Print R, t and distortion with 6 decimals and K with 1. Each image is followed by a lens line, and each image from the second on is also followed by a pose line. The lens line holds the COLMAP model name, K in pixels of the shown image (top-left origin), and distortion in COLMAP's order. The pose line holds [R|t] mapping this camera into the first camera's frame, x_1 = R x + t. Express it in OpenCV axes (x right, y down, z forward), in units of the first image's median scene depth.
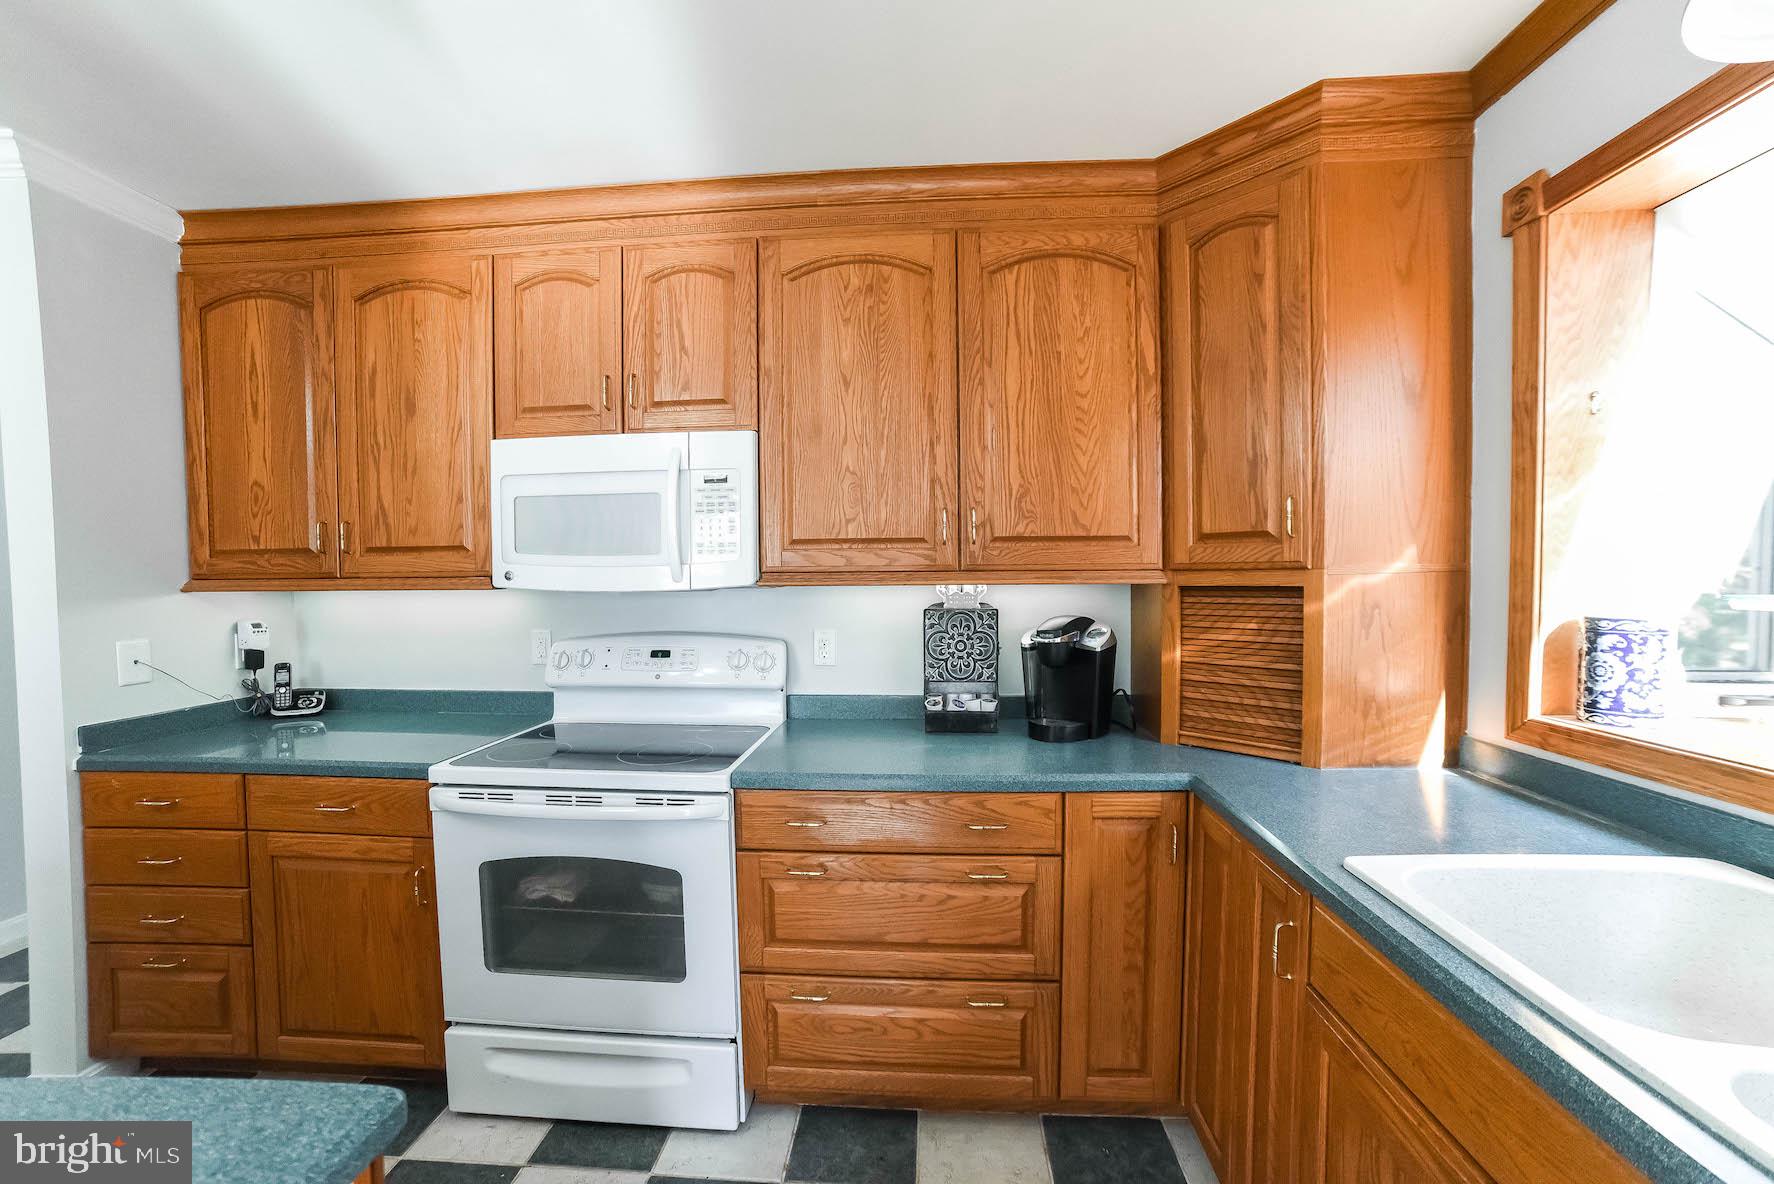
lens RADIAL K [[708.0, 0, 893.4], [0, 708.0, 605.8], [0, 0, 1]] dist [-0.081577, 0.032514]
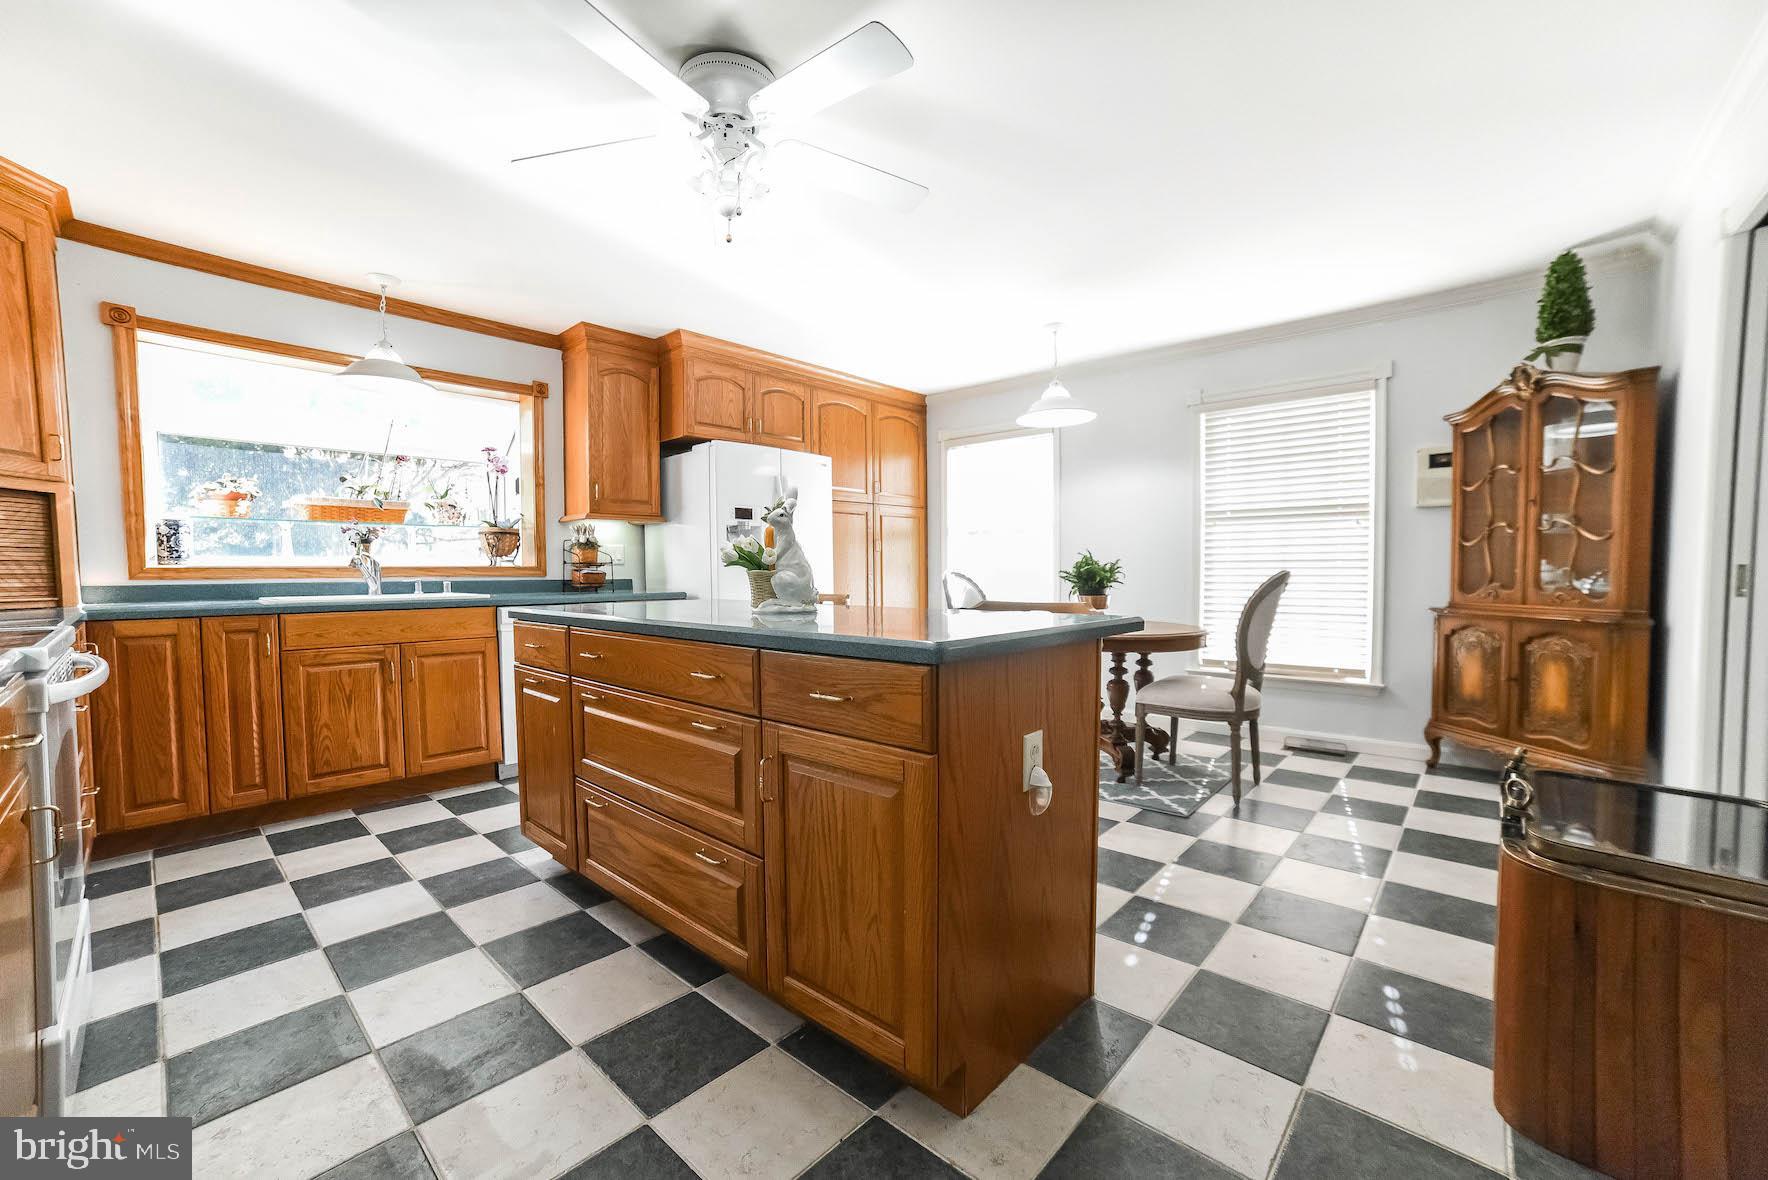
lens RADIAL K [[705.6, 0, 890.4], [0, 705.6, 603.8], [0, 0, 1]] dist [-0.081577, 0.032514]
pose [[-0.786984, -0.013543, 0.616825, -1.773994], [0.039656, 0.996582, 0.072476, 0.181621], [-0.615697, 0.081498, -0.783757, 0.998858]]
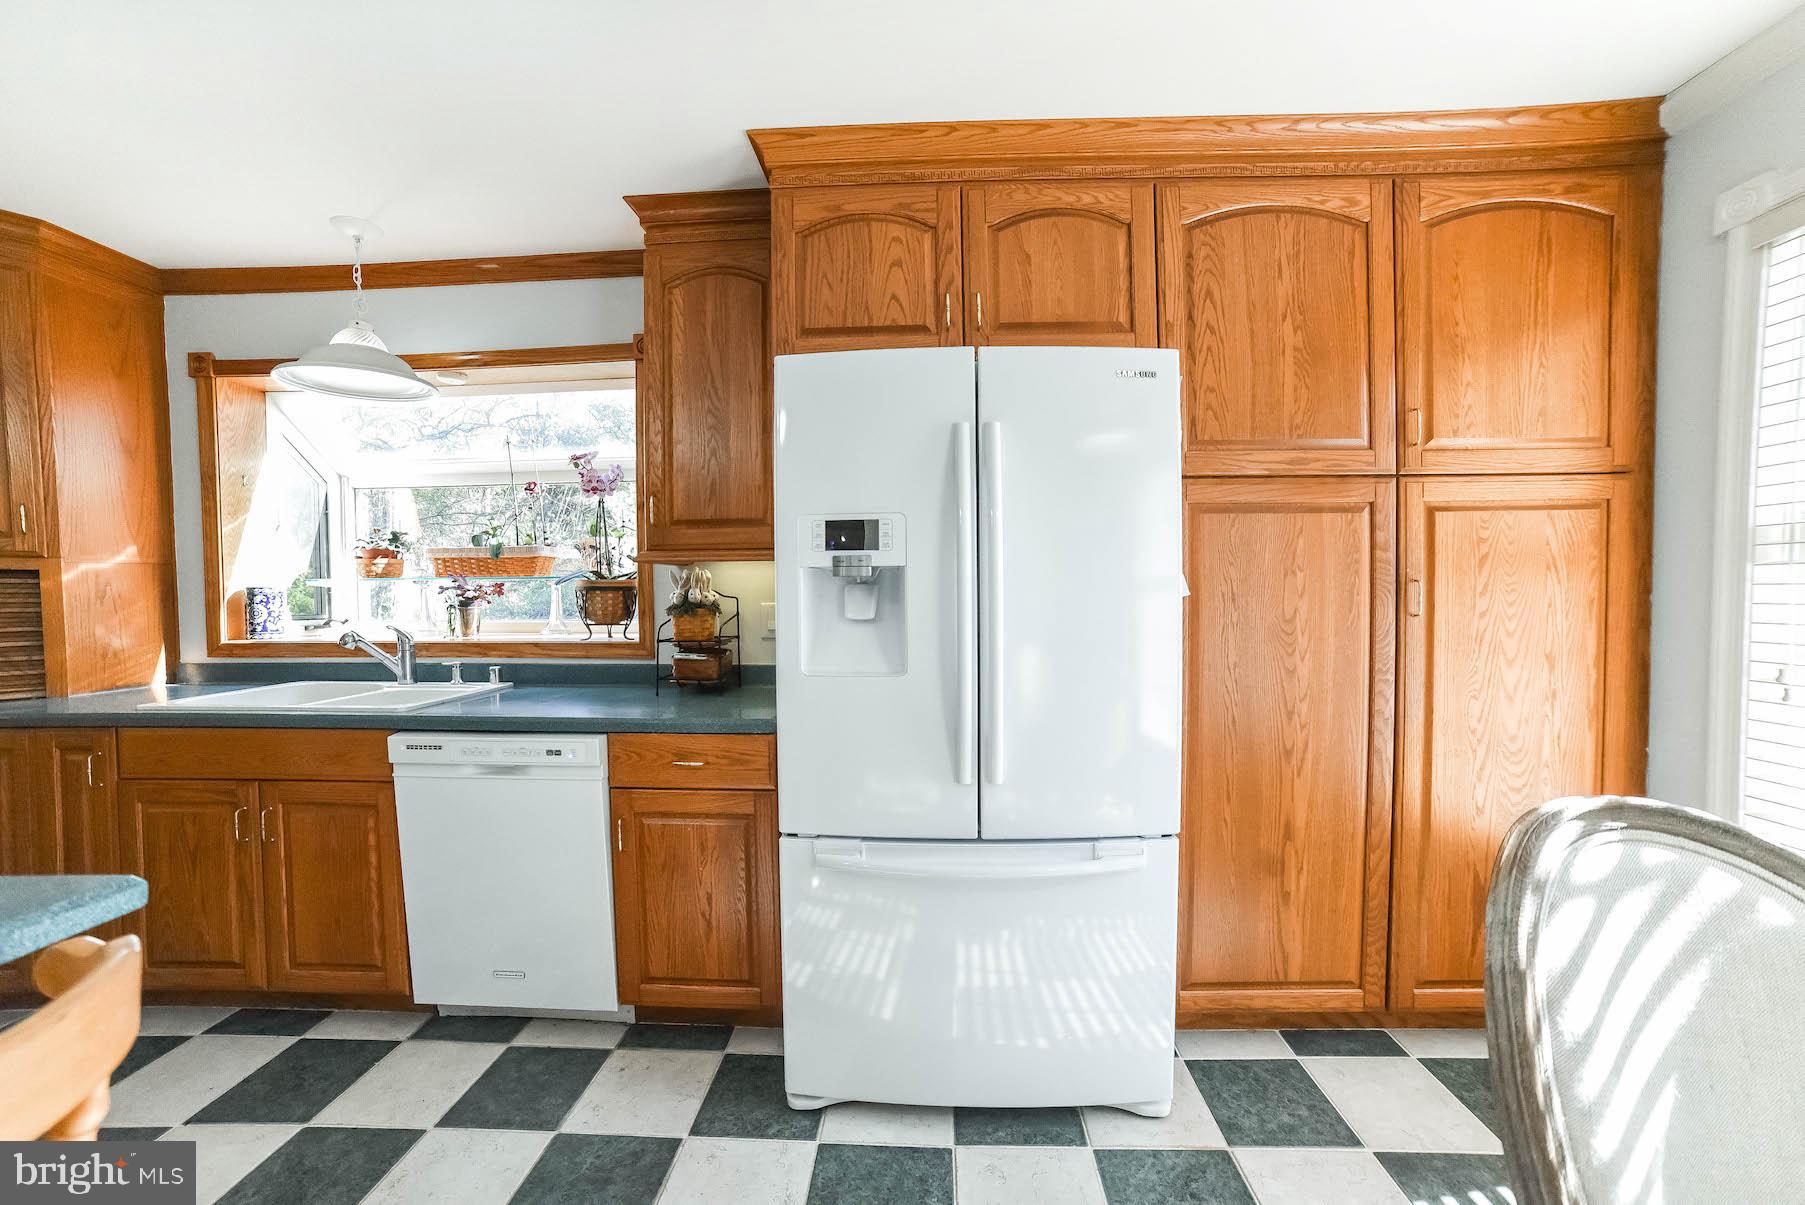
lens RADIAL K [[720.4, 0, 909.0], [0, 720.4, 616.5], [0, 0, 1]] dist [-0.081577, 0.032514]
pose [[-0.021653, -0.025767, 0.999433, -0.803804], [0.047842, 0.998496, 0.026779, 0.109972], [-0.998620, 0.048395, -0.020387, -0.700941]]
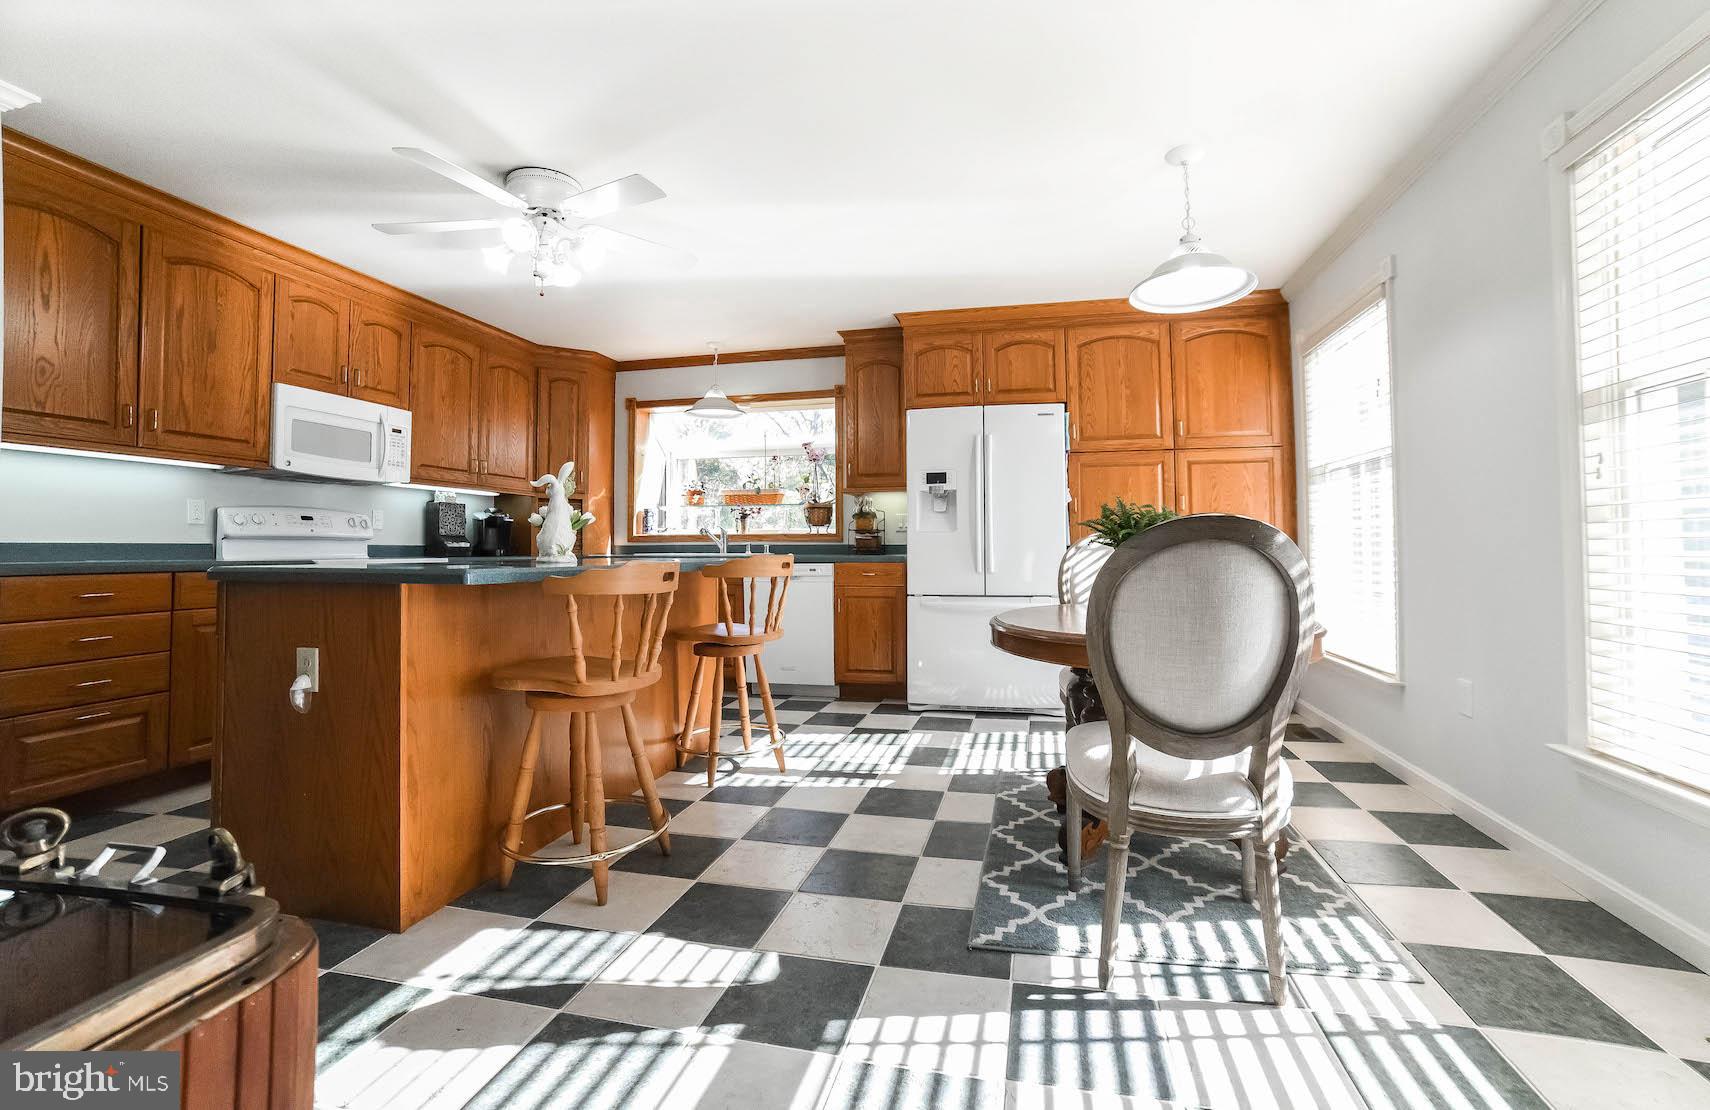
lens RADIAL K [[720.9, 0, 895.6], [0, 720.9, 528.9], [0, 0, 1]] dist [-0.098727, 0.042963]
pose [[0.138277, 0.035602, 0.989753, -2.345546], [0.044053, 0.998143, -0.042059, 0.299853], [-0.989413, 0.049417, 0.136452, -0.843246]]
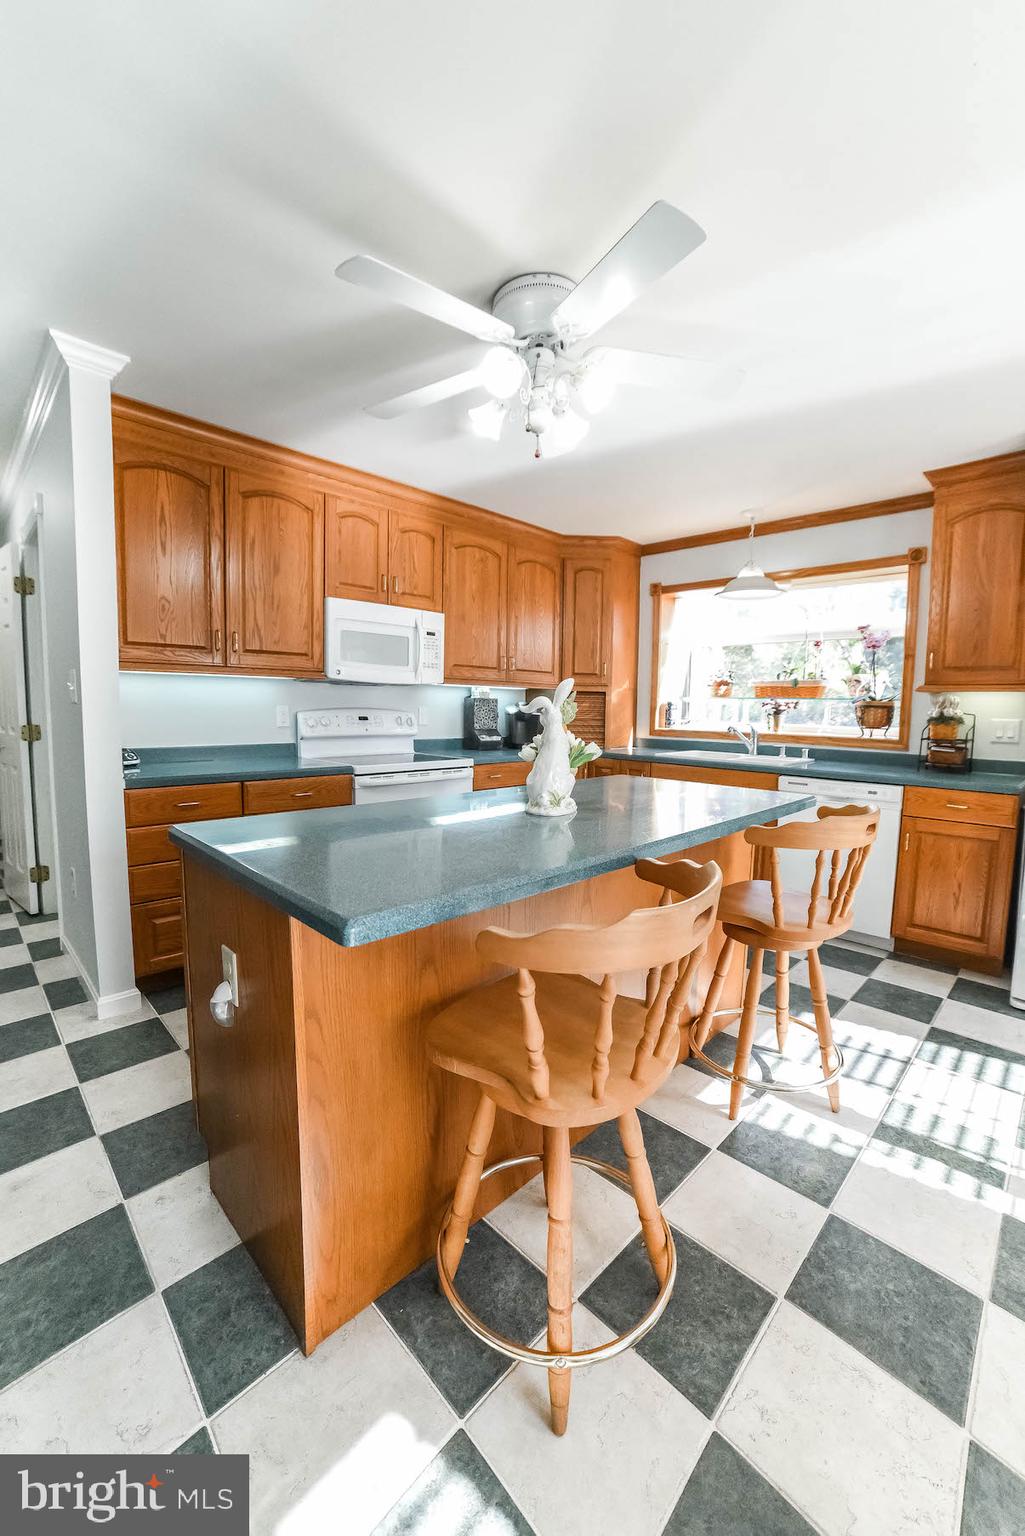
lens RADIAL K [[613.0, 0, 516.5], [0, 613.0, 769.1], [0, 0, 1]] dist [-0.081577, 0.032514]
pose [[0.658164, -0.055258, 0.750844, -1.714118], [0.007950, 0.997757, 0.066461, 0.129826], [-0.752833, -0.037773, 0.657127, -0.522578]]
